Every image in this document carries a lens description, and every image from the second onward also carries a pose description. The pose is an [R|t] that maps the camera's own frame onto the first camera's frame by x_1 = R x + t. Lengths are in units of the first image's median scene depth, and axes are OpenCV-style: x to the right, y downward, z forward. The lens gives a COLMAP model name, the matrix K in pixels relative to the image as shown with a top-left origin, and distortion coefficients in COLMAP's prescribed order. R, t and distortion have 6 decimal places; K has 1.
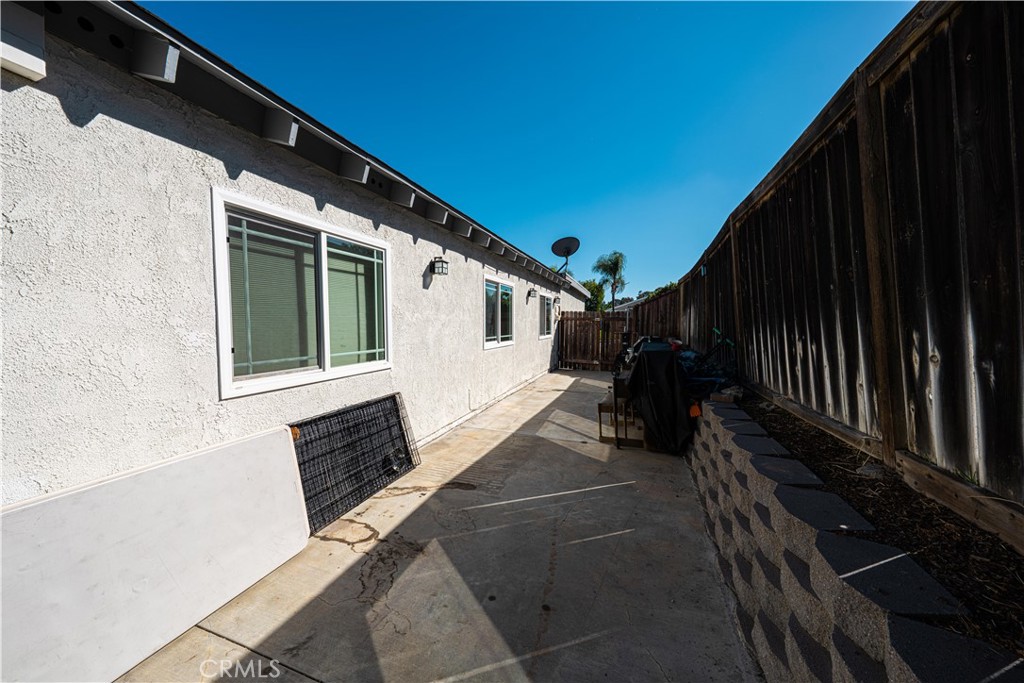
lens RADIAL K [[337.7, 0, 513.3], [0, 337.7, 339.1], [0, 0, 1]] dist [-0.000694, 0.000012]
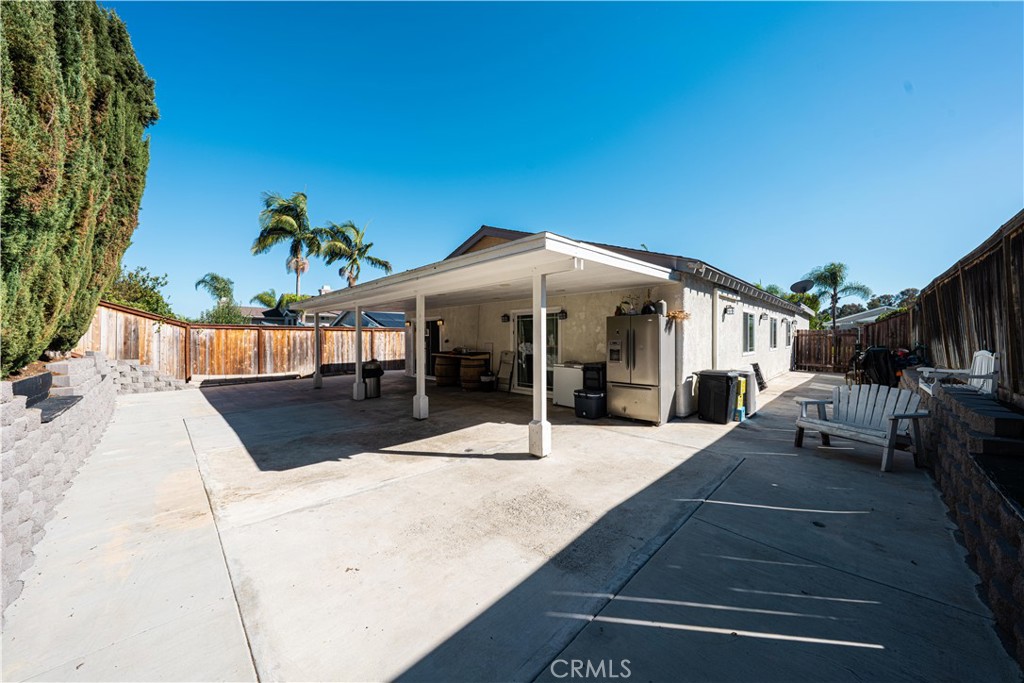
lens RADIAL K [[348.7, 0, 514.3], [0, 348.7, 340.8], [0, 0, 1]] dist [-0.003117, 0.000208]
pose [[0.901172, -0.002750, -0.433454, -0.299004], [-0.018126, 0.998866, -0.044022, 0.050113], [0.433084, 0.047528, 0.900100, -0.846332]]
